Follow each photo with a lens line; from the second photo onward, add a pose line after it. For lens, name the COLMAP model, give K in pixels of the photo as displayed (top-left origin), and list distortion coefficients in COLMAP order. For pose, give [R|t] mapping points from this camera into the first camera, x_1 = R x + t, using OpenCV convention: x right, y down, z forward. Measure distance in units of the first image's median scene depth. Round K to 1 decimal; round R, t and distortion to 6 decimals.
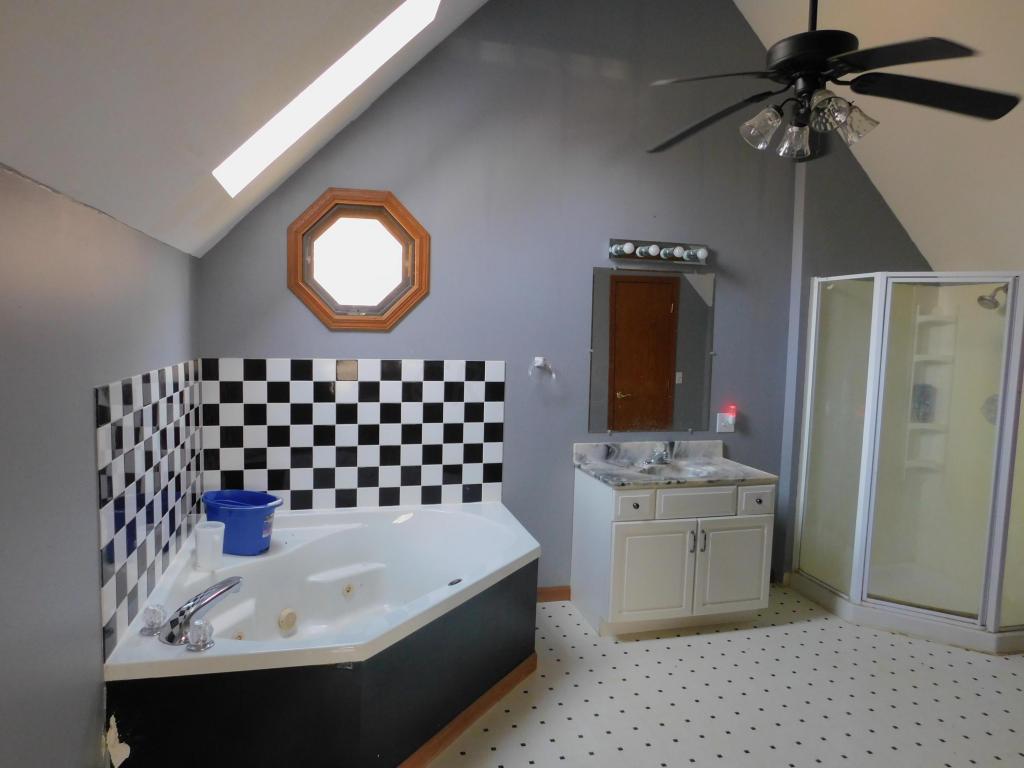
lens RADIAL K [[681.3, 0, 512.0], [0, 681.3, 384.0], [0, 0, 1]] dist [0.000503, 0.067218]
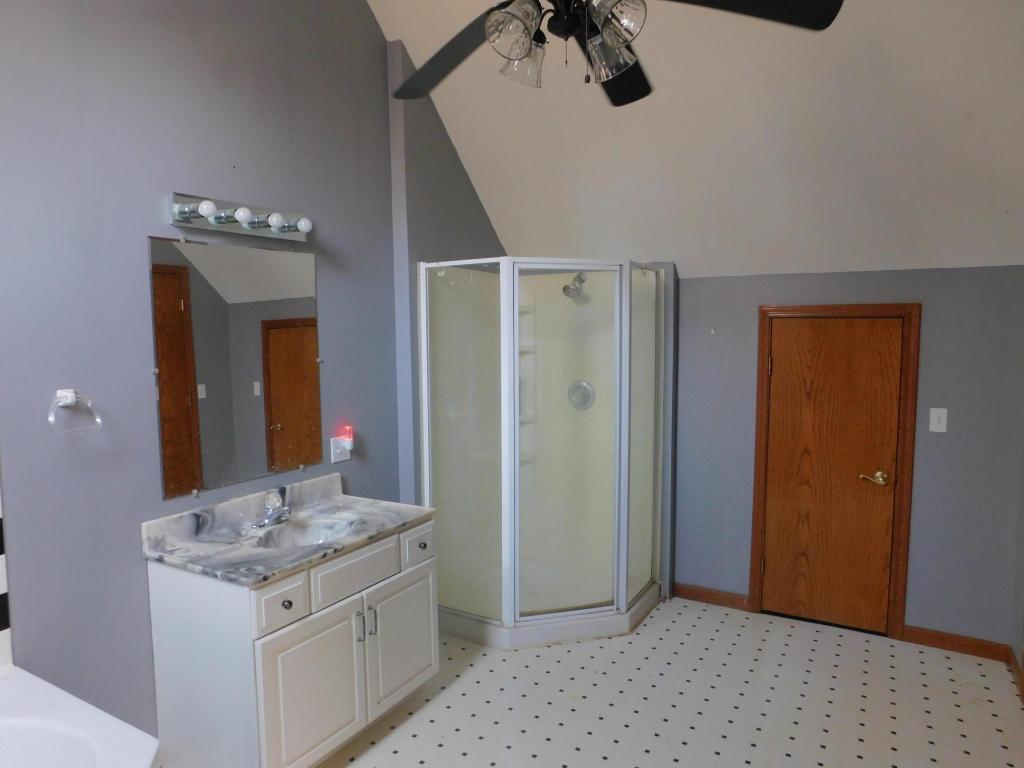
lens RADIAL K [[682.1, 0, 505.8], [0, 682.1, 381.5], [0, 0, 1]] dist [-0.071224, 0.064808]
pose [[0.710568, -0.092944, 0.697463, -0.087474], [0.090889, 0.995057, 0.040004, -0.034924], [-0.697734, 0.034966, 0.715503, 0.346588]]
